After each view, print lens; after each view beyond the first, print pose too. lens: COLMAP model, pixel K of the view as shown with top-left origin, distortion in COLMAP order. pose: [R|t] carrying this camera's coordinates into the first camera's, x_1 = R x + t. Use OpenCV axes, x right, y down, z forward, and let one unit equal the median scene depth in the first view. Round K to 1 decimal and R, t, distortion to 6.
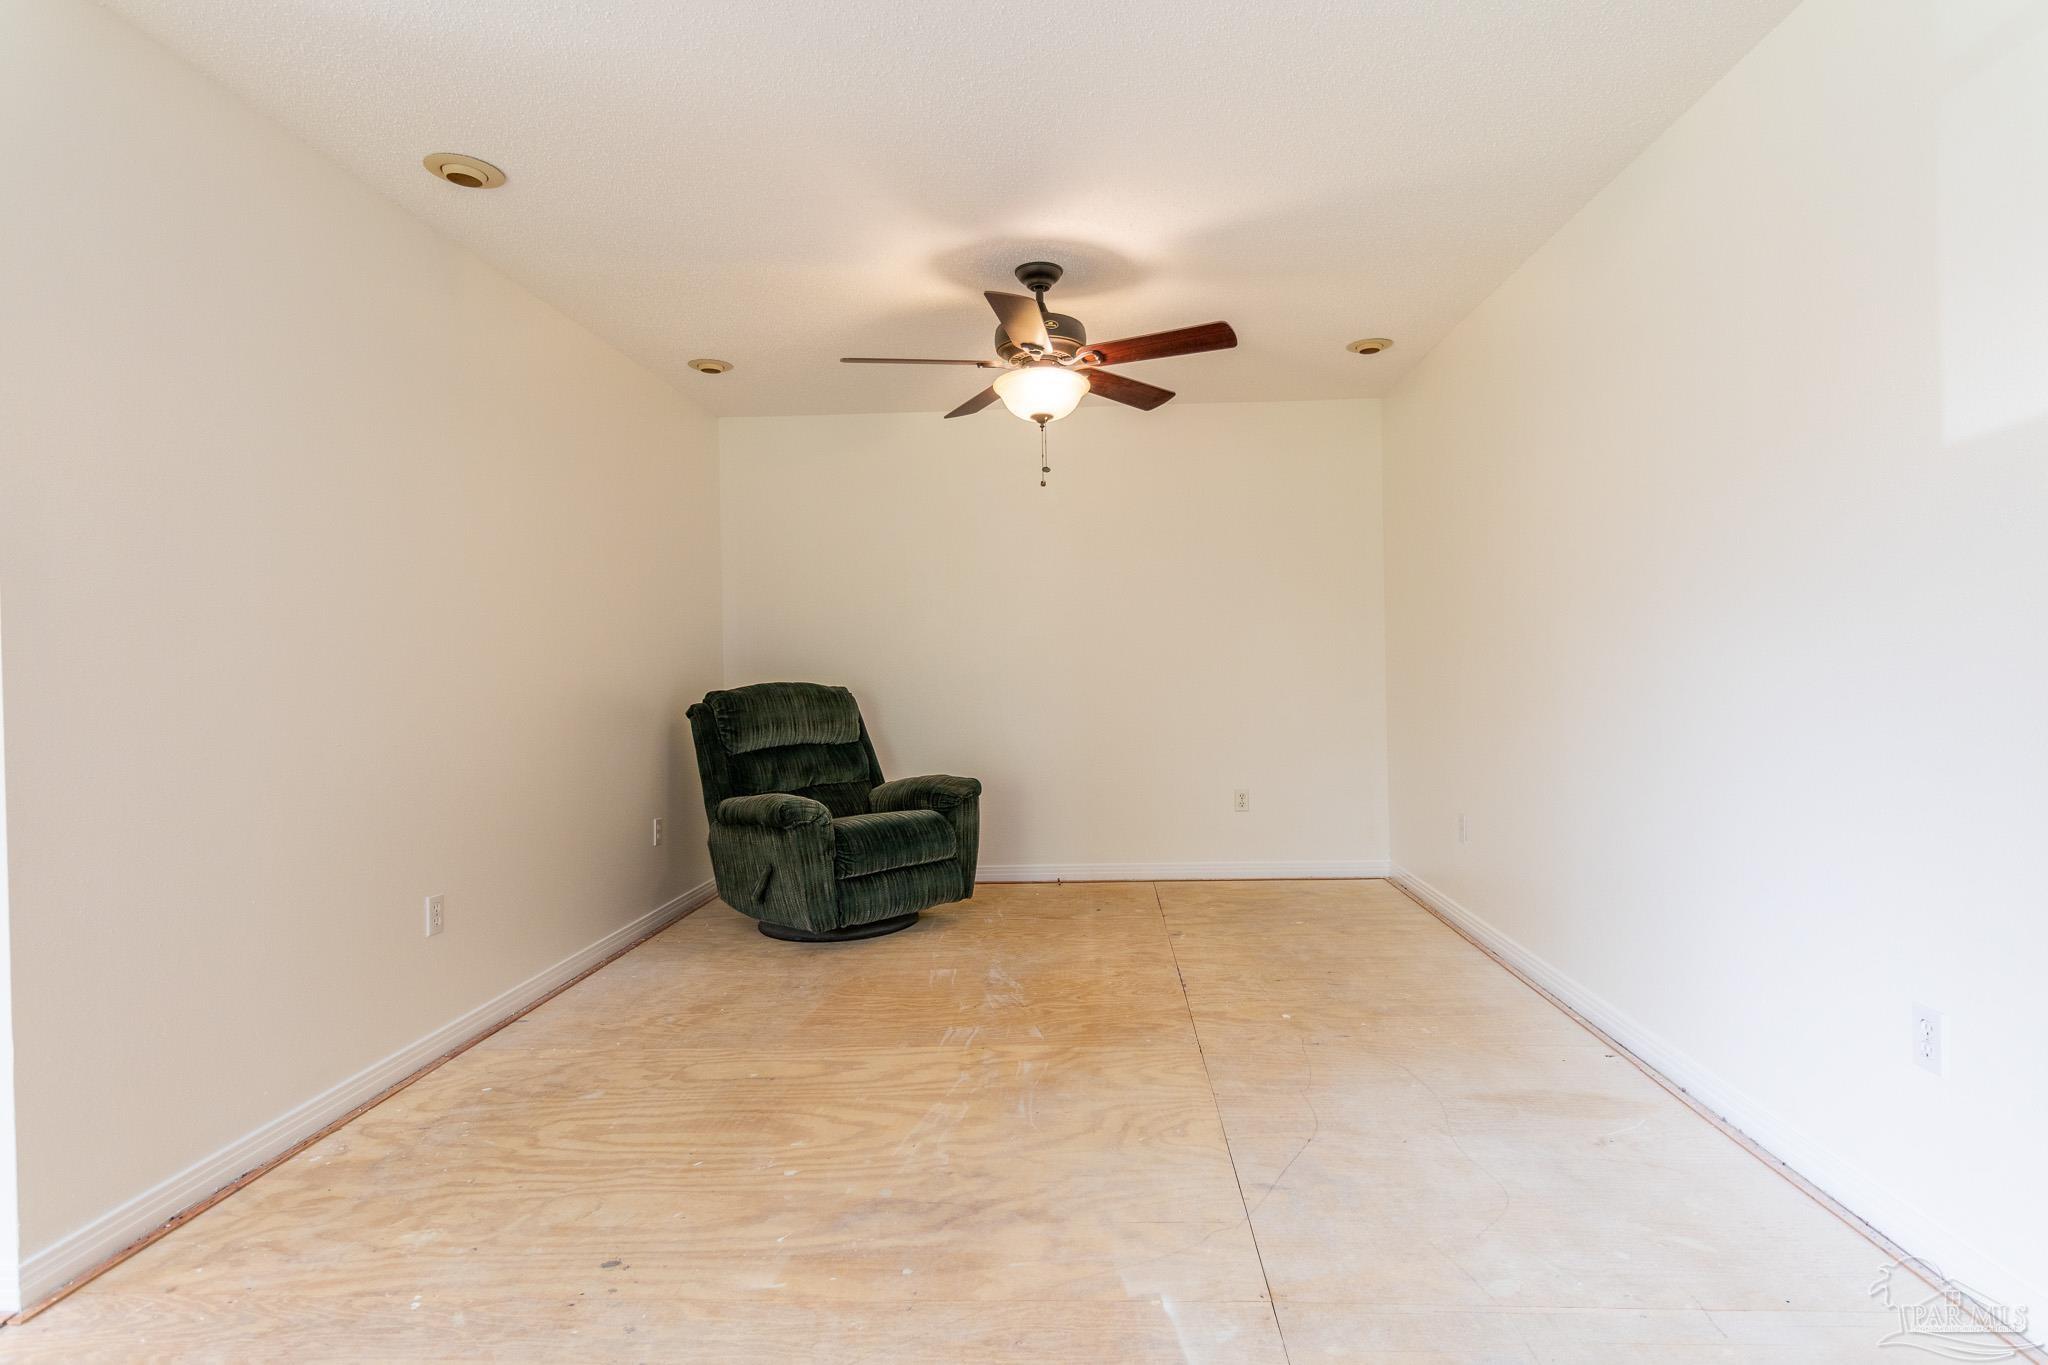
lens RADIAL K [[1030.7, 0, 1026.1], [0, 1030.7, 675.6], [0, 0, 1]] dist [0.001966, -0.002102]
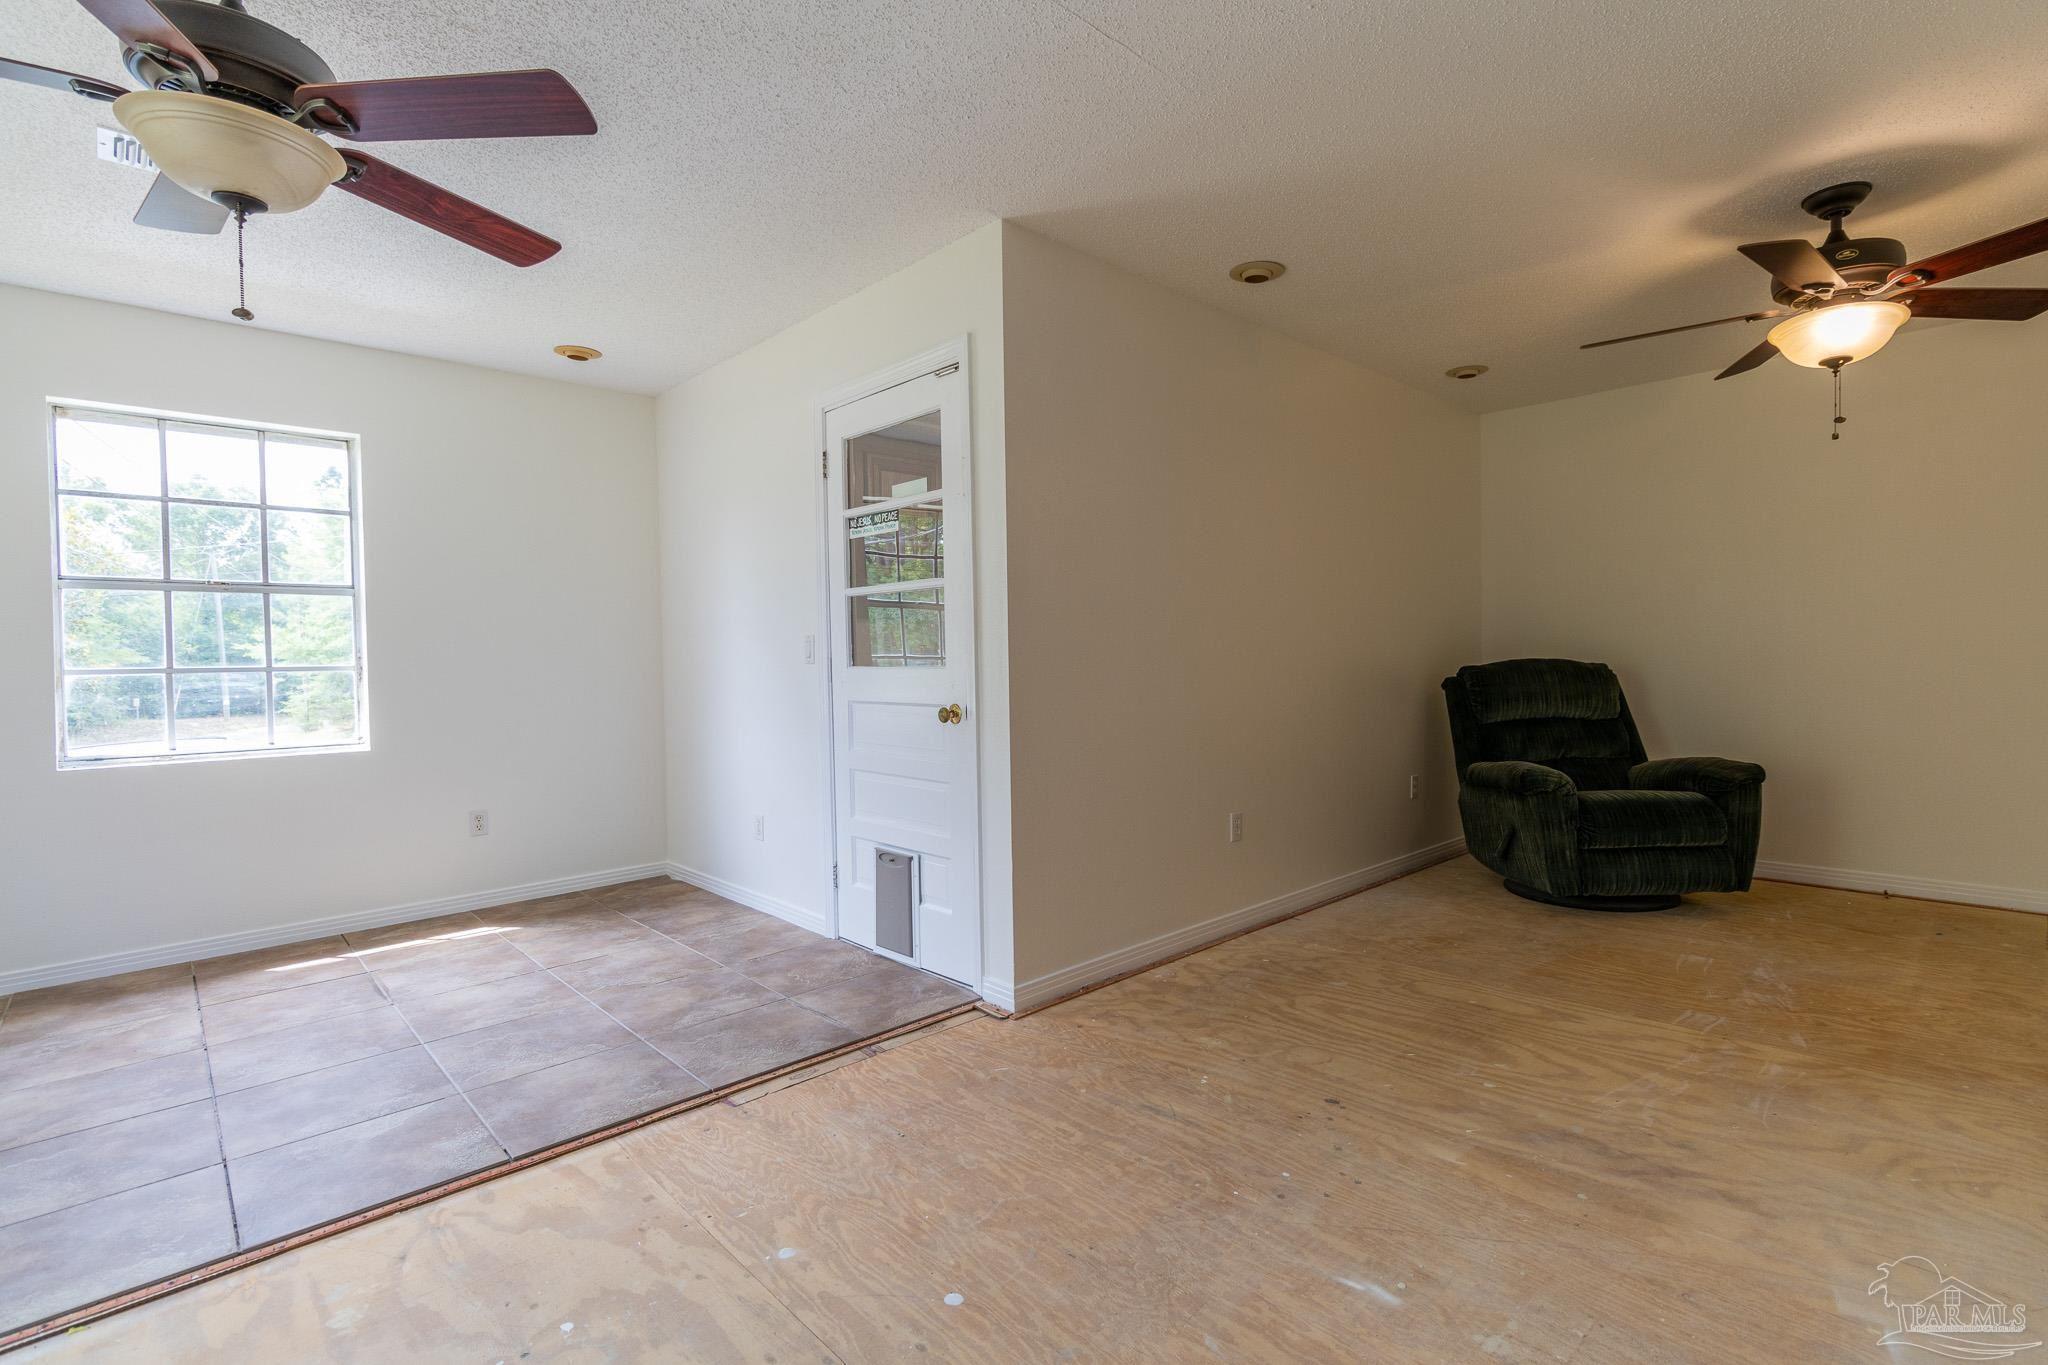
lens RADIAL K [[944.9, 0, 1024.7], [0, 944.9, 681.3], [0, 0, 1]] dist [-0.002089, -0.000485]
pose [[0.708012, 0.024407, -0.705778, 0.104725], [-0.002257, 0.999476, 0.032300, 0.000059], [0.706196, -0.021276, 0.707696, -0.076310]]
